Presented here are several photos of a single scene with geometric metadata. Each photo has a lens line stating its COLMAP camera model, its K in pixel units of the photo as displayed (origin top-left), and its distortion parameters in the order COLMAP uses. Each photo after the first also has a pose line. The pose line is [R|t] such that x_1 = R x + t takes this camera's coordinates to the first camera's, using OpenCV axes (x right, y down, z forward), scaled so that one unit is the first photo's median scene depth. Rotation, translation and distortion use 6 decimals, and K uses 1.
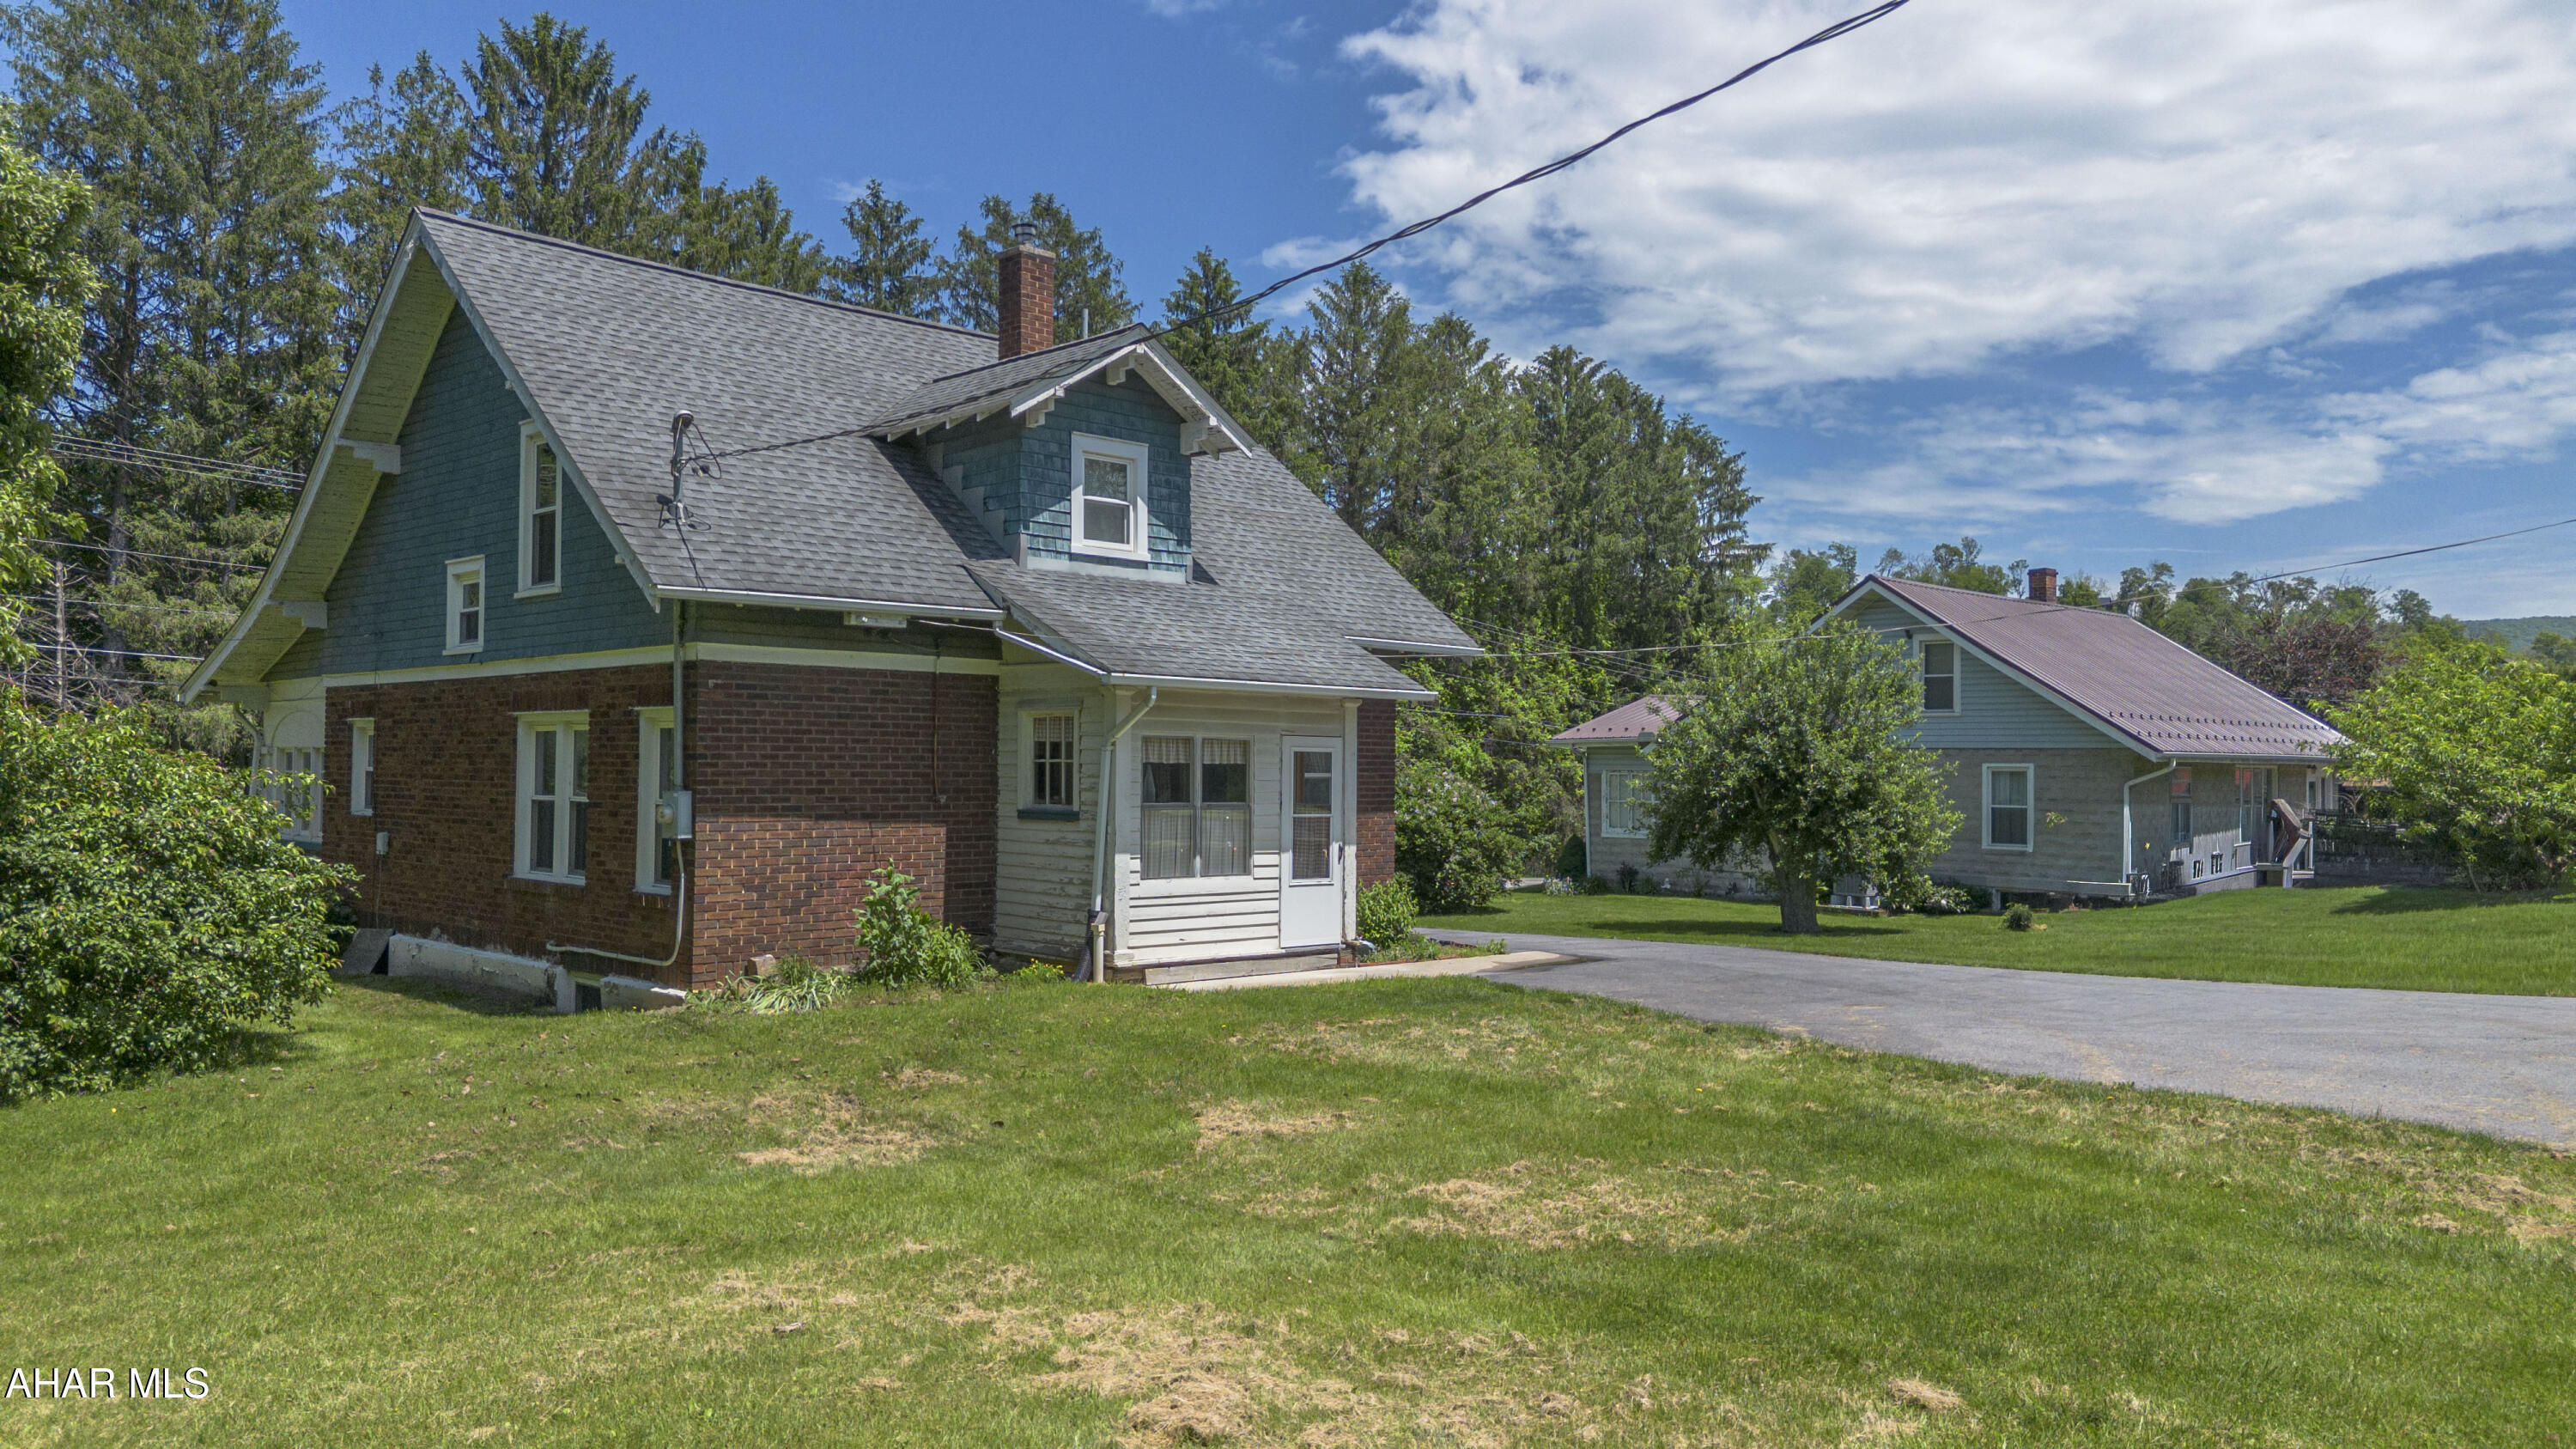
lens RADIAL K [[1785.9, 0, 1289.9], [0, 1785.9, 738.8], [0, 0, 1]] dist [0.043854, -0.026313]
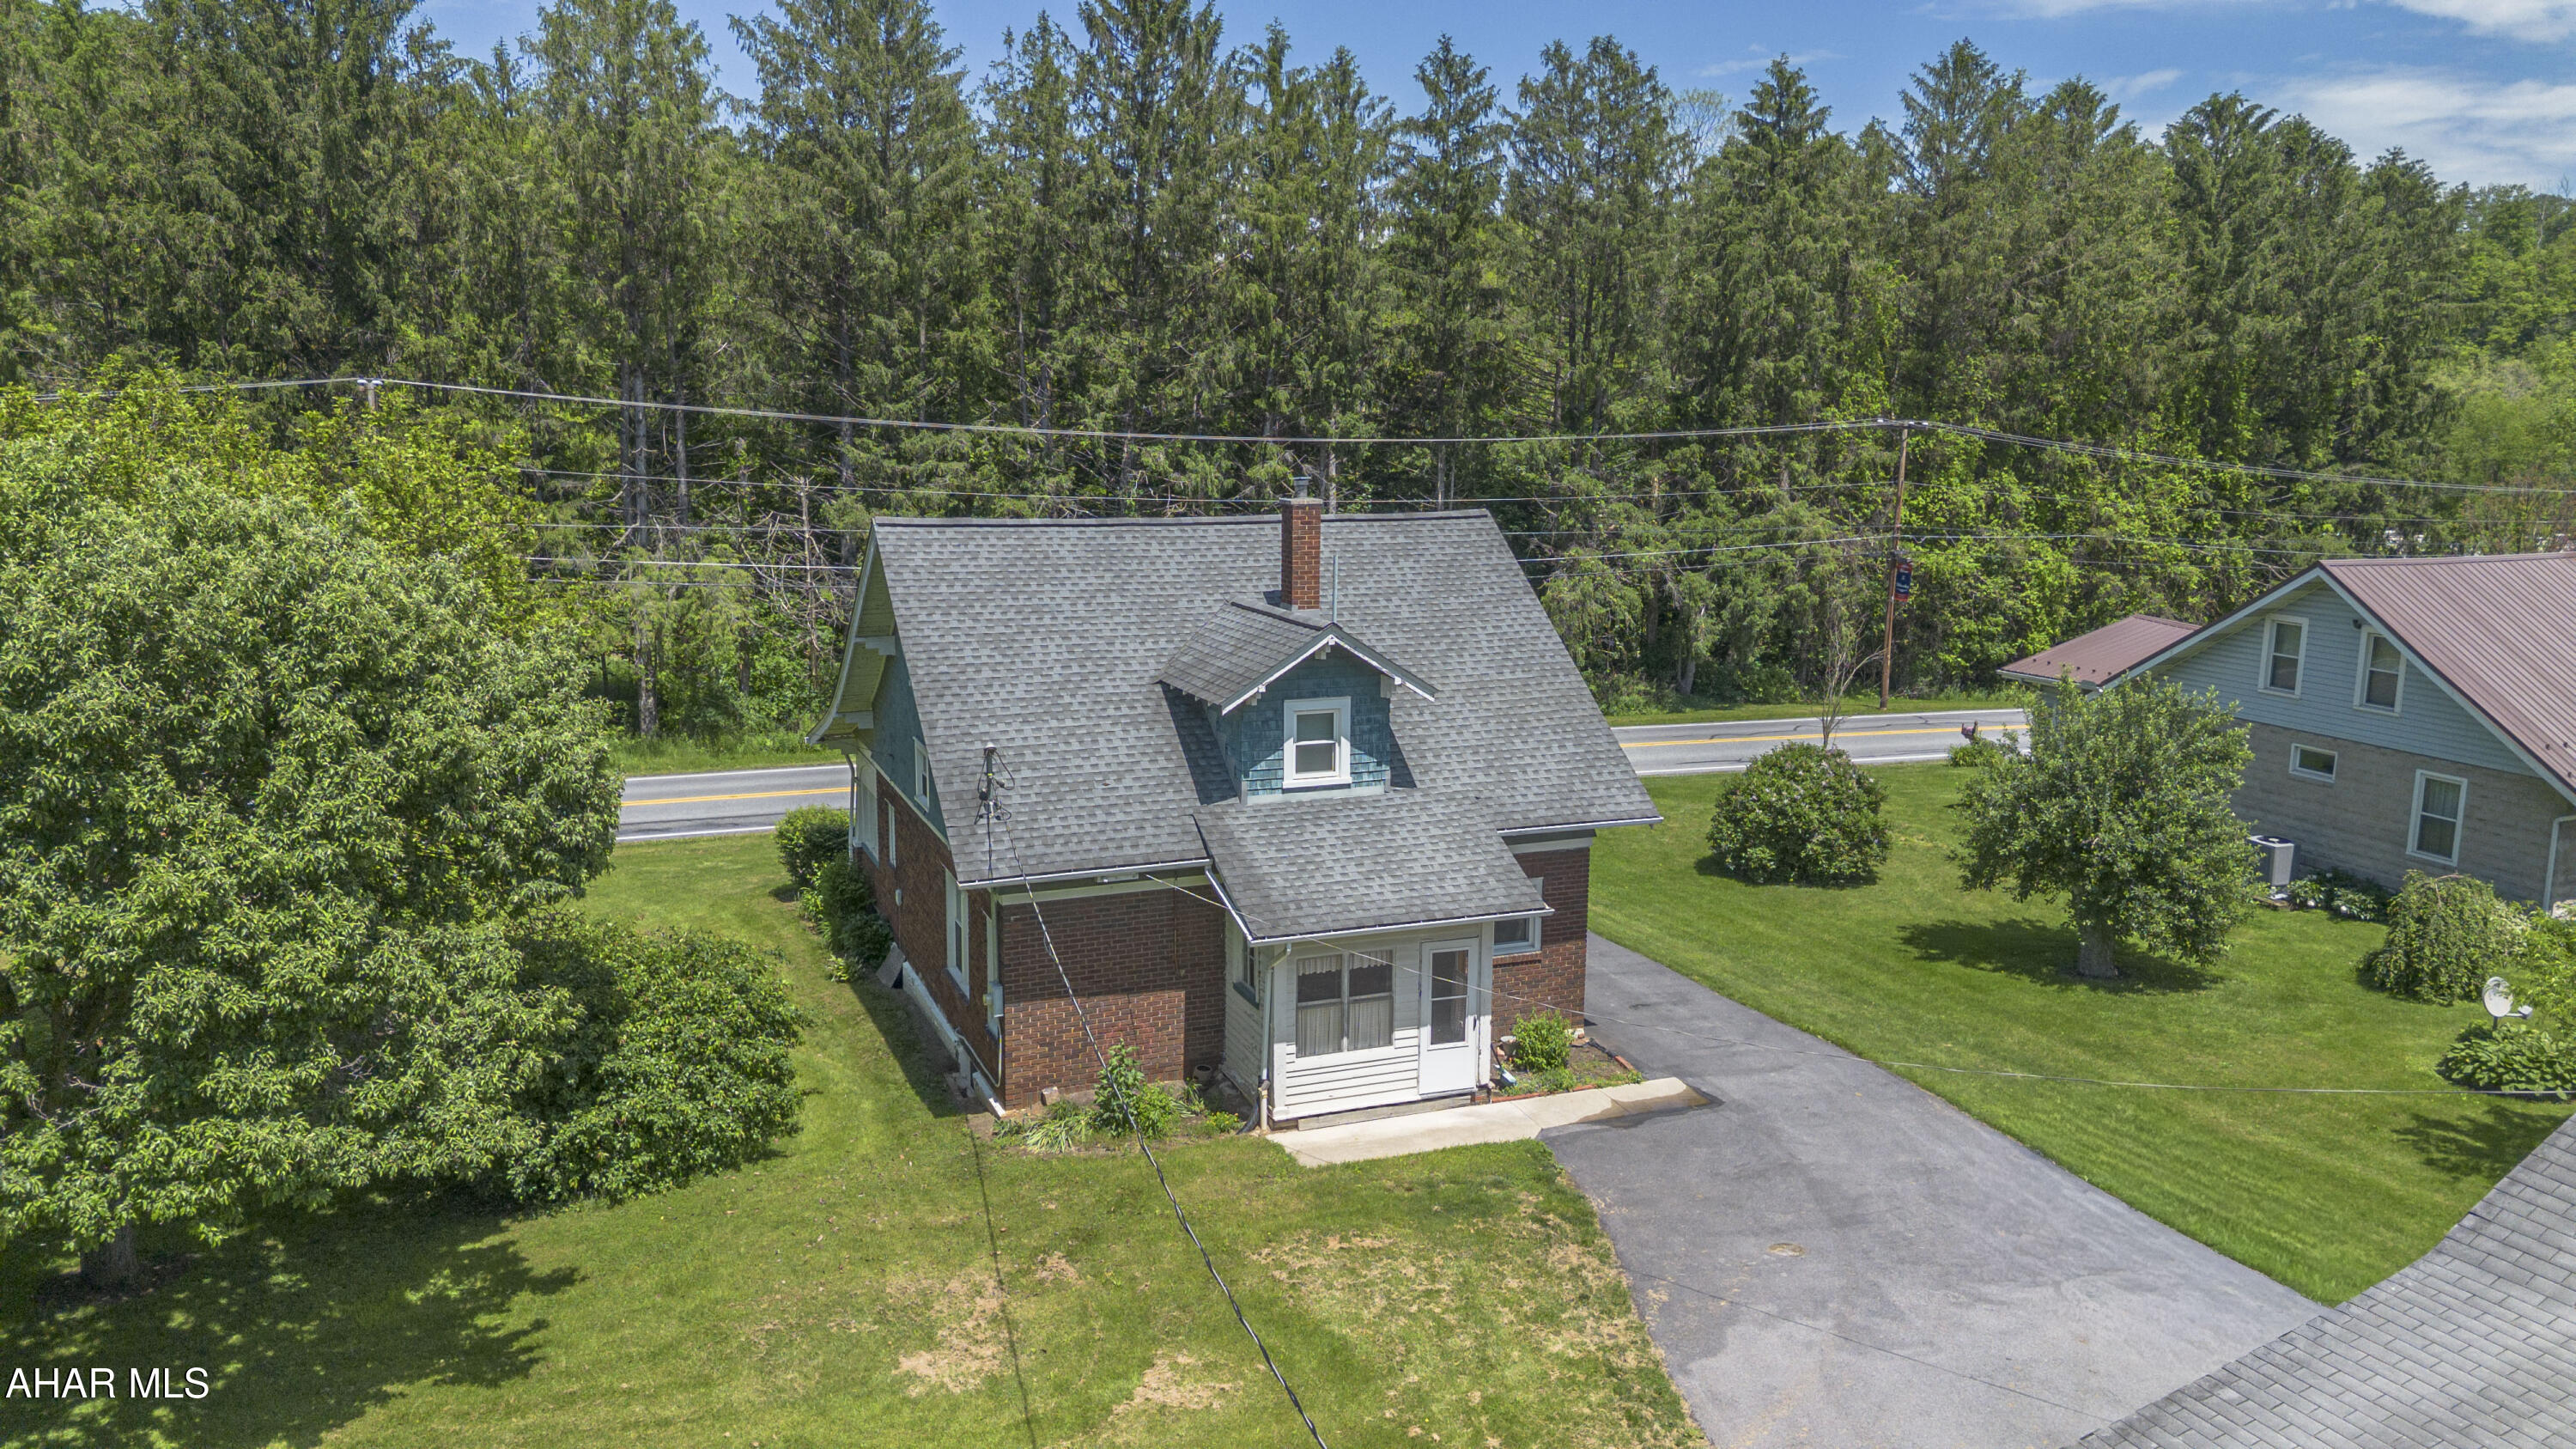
lens RADIAL K [[1785.9, 0, 1300.7], [0, 1785.9, 715.3], [0, 0, 1]] dist [0.043854, -0.026313]
pose [[0.926415, 0.061619, -0.371427, 0.189408], [0.007628, 0.983243, 0.182141, -0.196931], [0.376427, -0.171571, 0.910421, -0.106534]]
